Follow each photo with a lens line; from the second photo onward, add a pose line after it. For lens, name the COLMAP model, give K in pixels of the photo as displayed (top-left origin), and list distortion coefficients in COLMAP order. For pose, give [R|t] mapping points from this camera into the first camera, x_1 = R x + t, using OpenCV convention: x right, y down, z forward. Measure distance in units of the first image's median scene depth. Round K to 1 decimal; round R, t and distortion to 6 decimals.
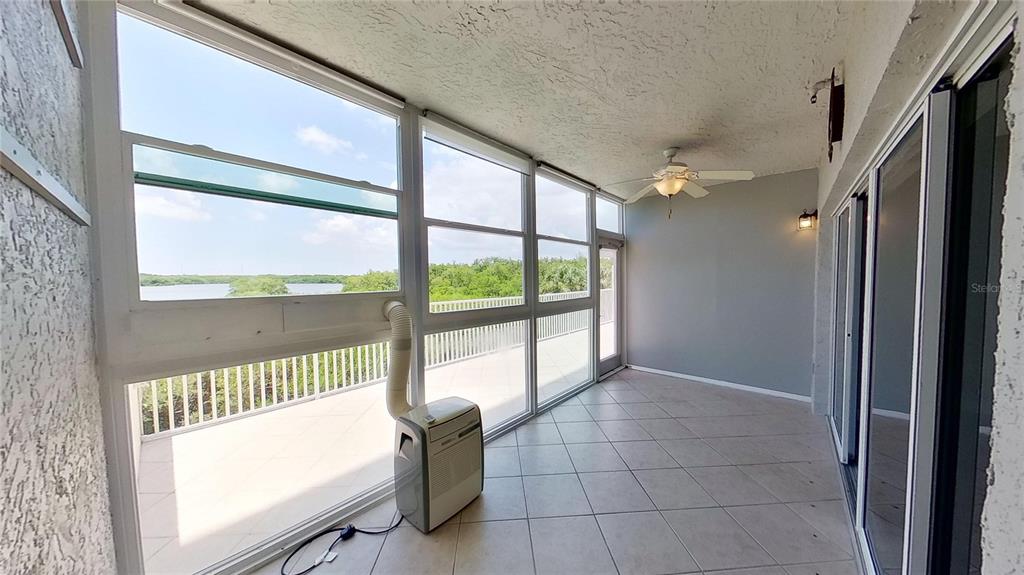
lens RADIAL K [[306.3, 0, 517.3], [0, 306.3, 287.6], [0, 0, 1]] dist [-0.006171, 0.000013]
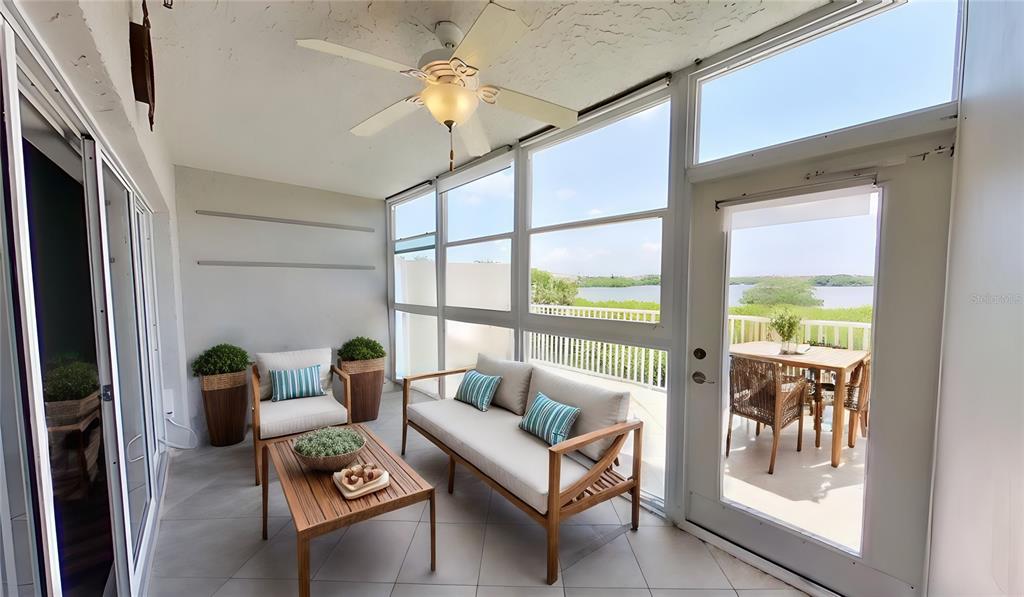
lens RADIAL K [[312.4, 0, 512.0], [0, 312.4, 298.5], [0, 0, 1]] dist [-0.000042, -0.000002]
pose [[-0.082794, 0.063835, -0.994520, 0.820566], [-0.039767, 0.996940, 0.067301, -0.039846], [0.995773, 0.045121, -0.080002, 0.932906]]
